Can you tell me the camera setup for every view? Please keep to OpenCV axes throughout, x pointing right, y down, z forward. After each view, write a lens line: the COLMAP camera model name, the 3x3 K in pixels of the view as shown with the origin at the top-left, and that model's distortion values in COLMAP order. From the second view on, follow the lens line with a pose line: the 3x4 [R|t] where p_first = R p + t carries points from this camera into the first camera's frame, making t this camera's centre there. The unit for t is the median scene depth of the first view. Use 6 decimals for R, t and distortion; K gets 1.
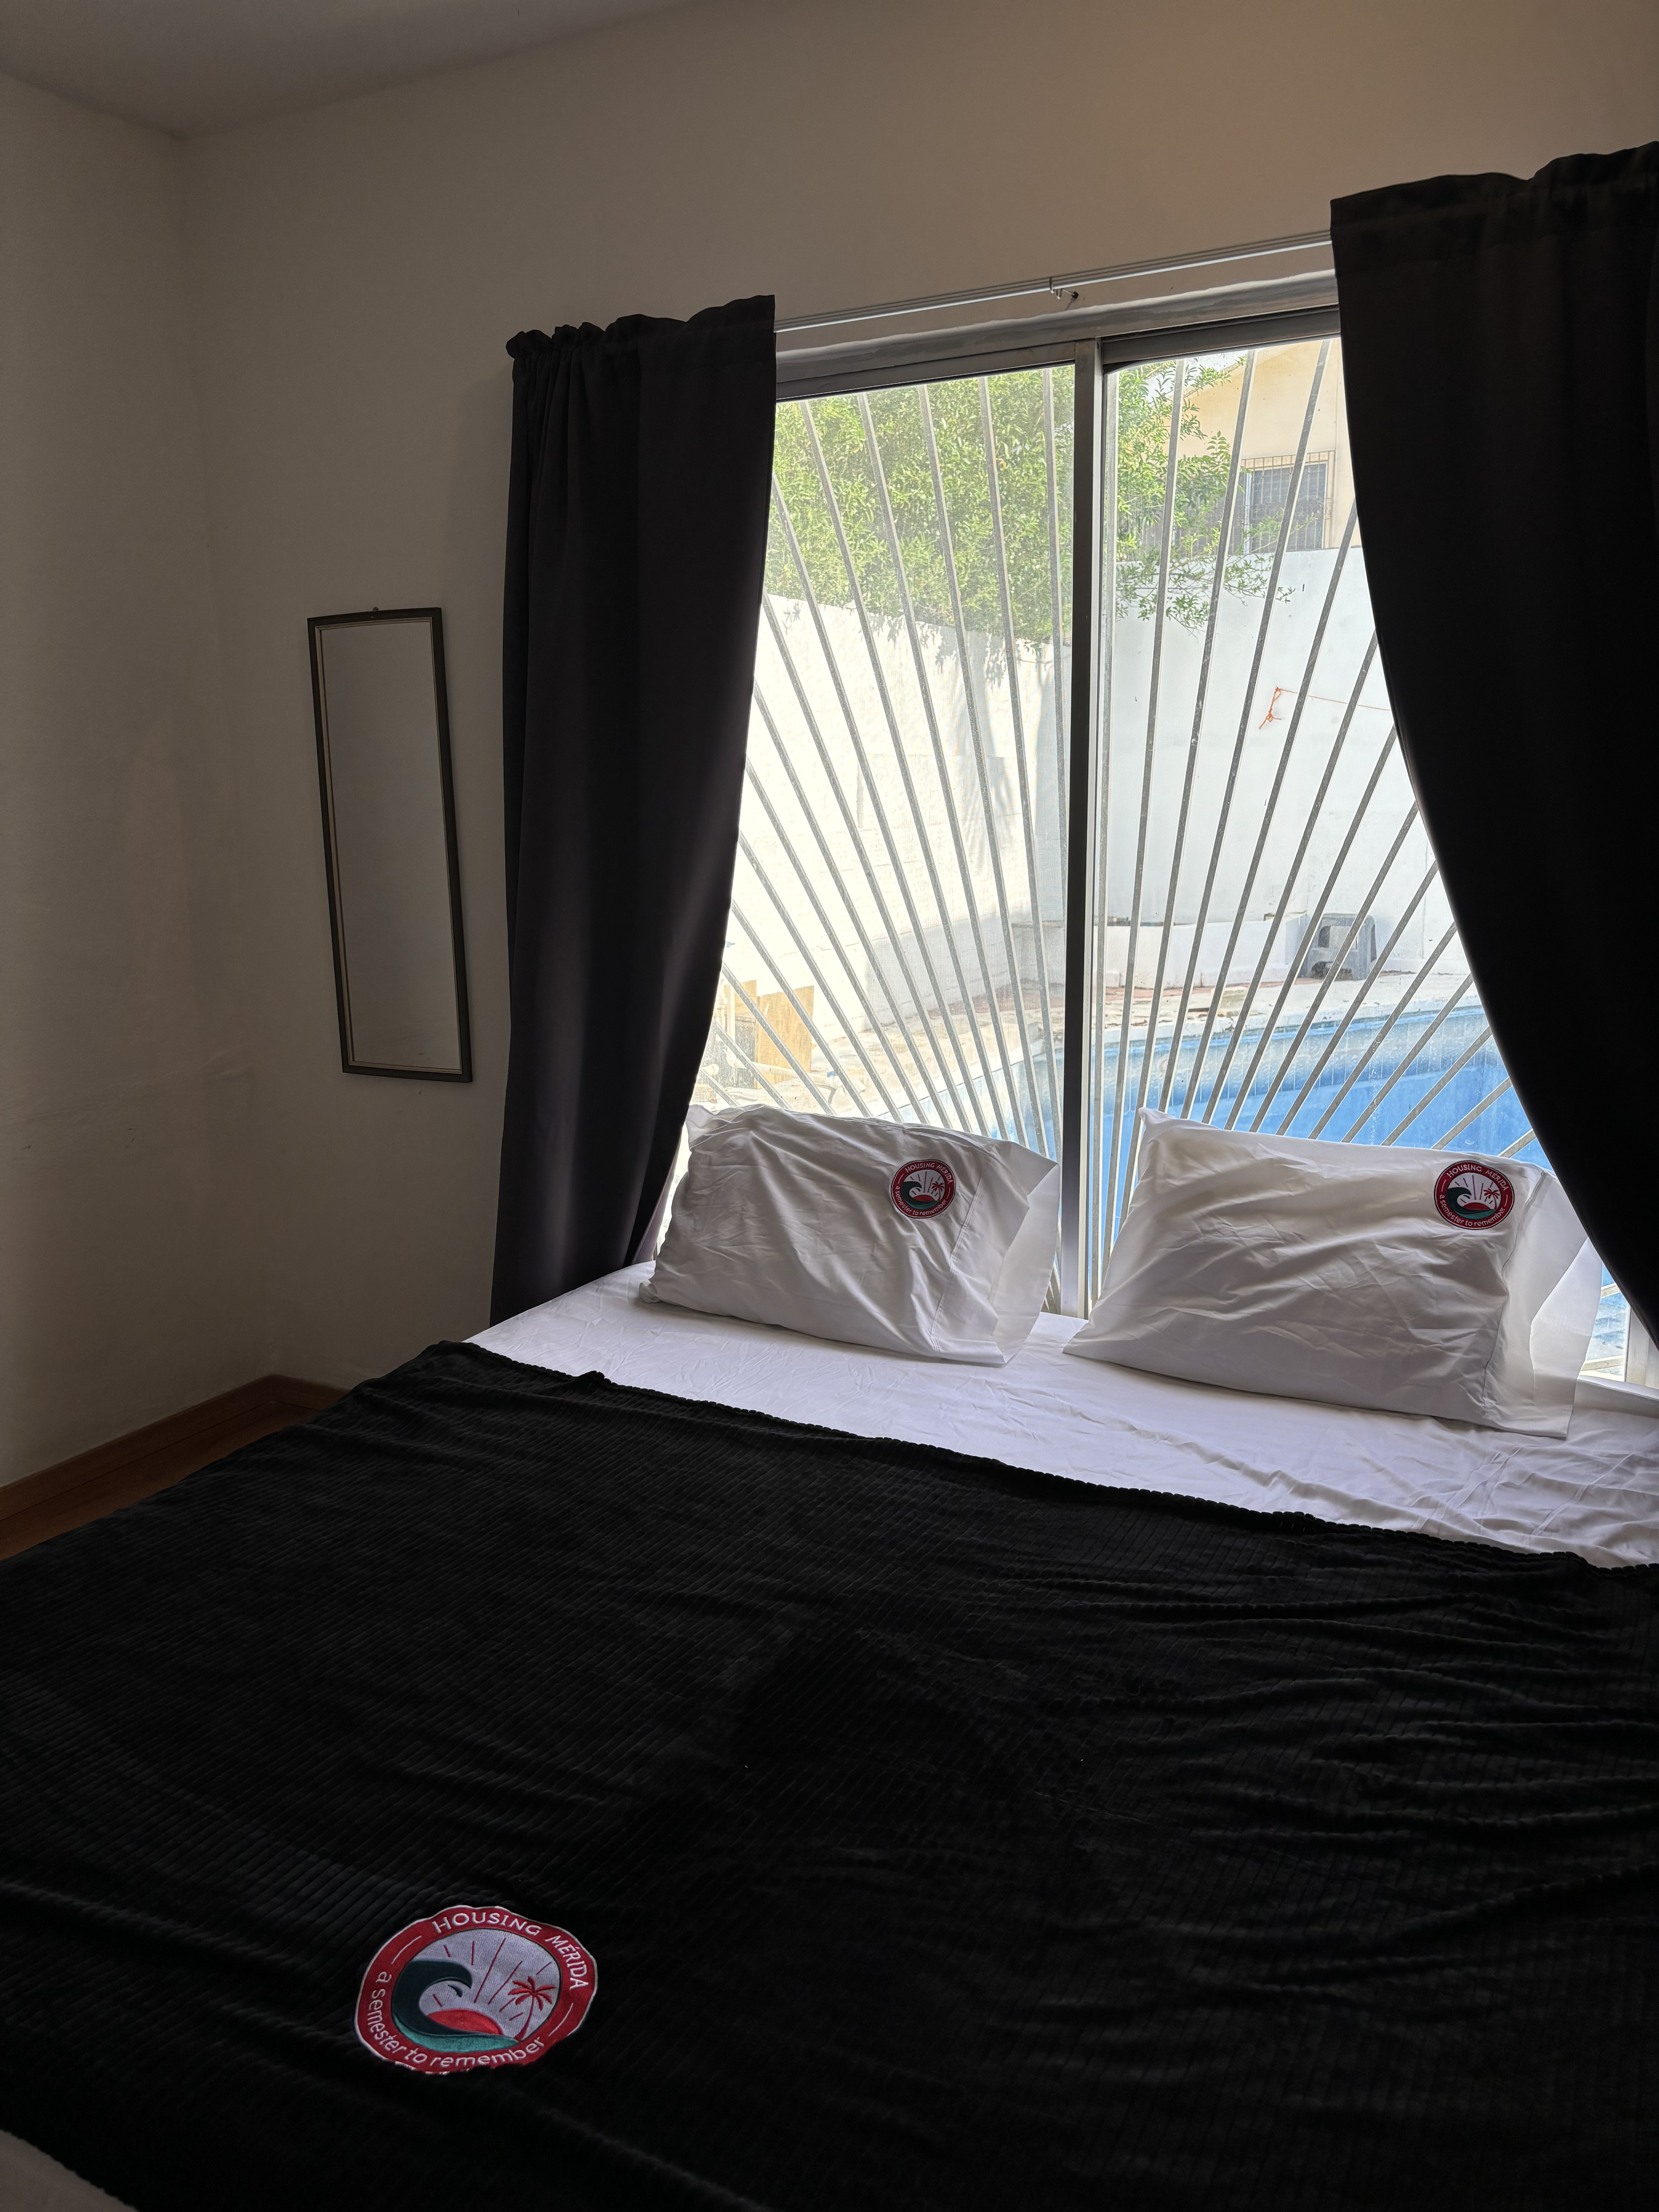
lens RADIAL K [[1664.6, 0, 818.6], [0, 1664.6, 1098.5], [0, 0, 1]] dist [0.024925, -0.000444]
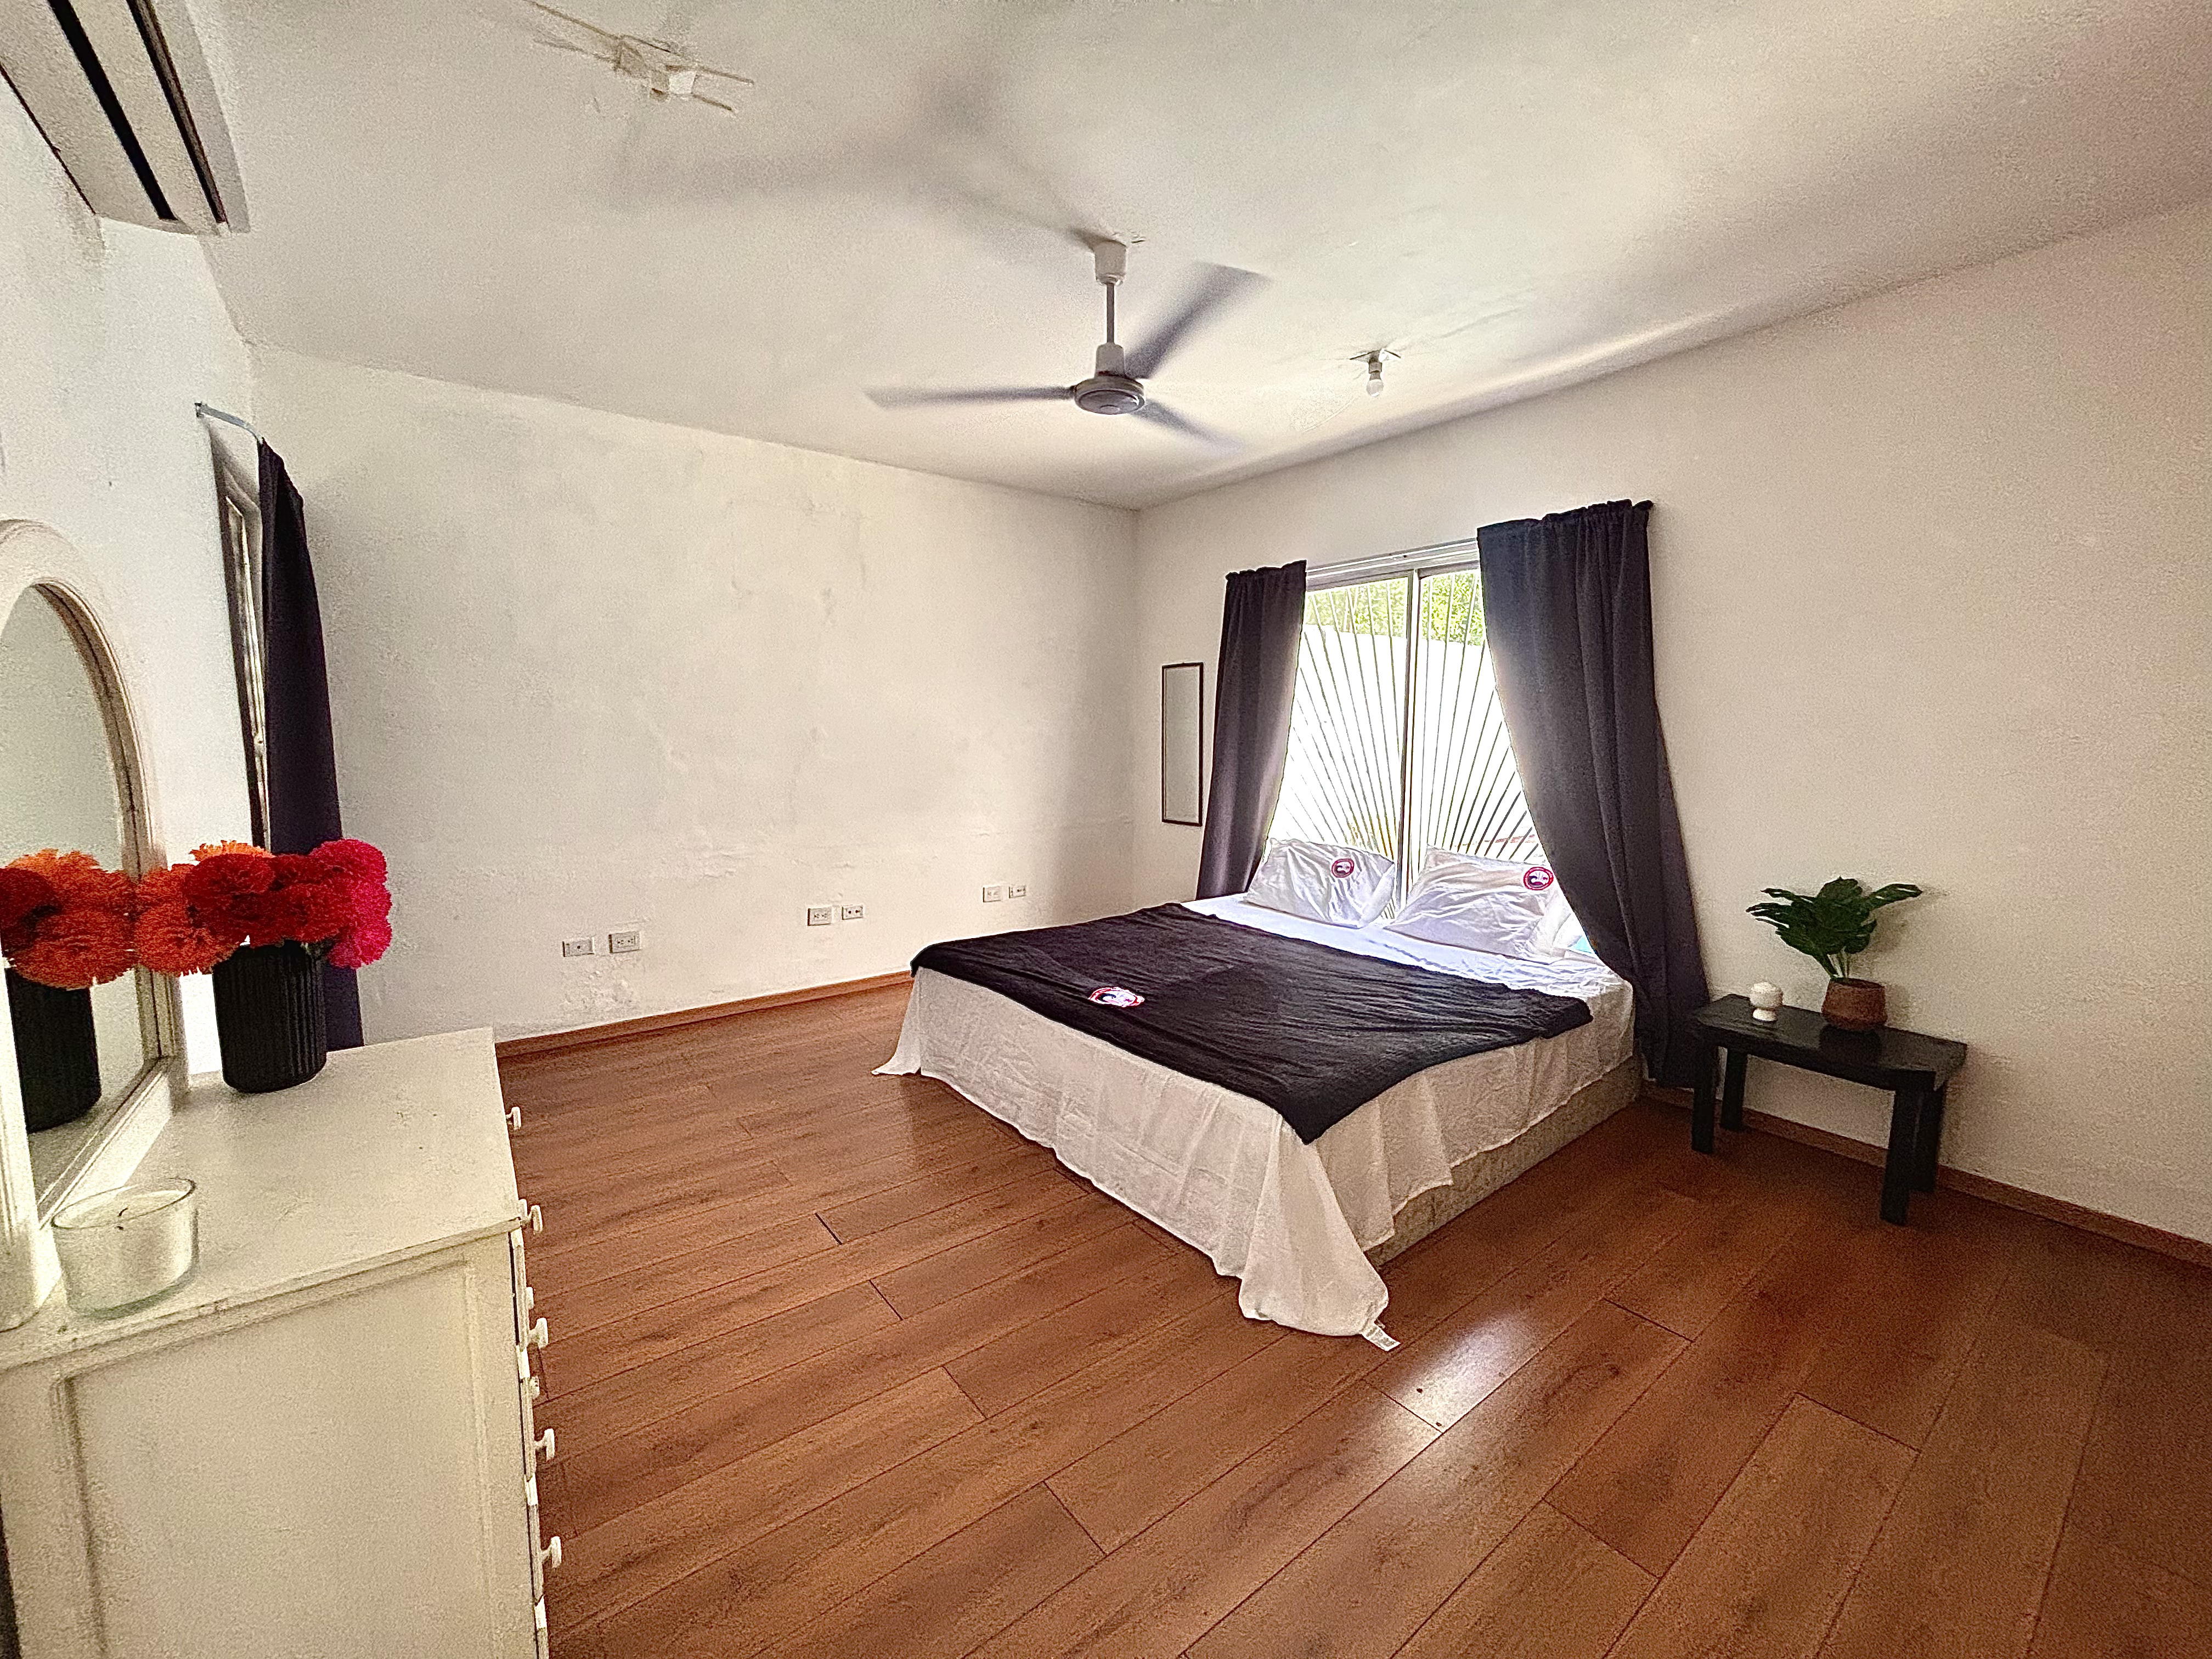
lens RADIAL K [[893.7, 0, 1100.8], [0, 893.7, 825.5], [0, 0, 1]] dist [-0.001372, -0.000421]
pose [[0.906073, 0.056913, -0.419276, 0.333151], [-0.088180, 0.994554, -0.055559, 0.107257], [0.413831, 0.087313, 0.906157, -0.542395]]
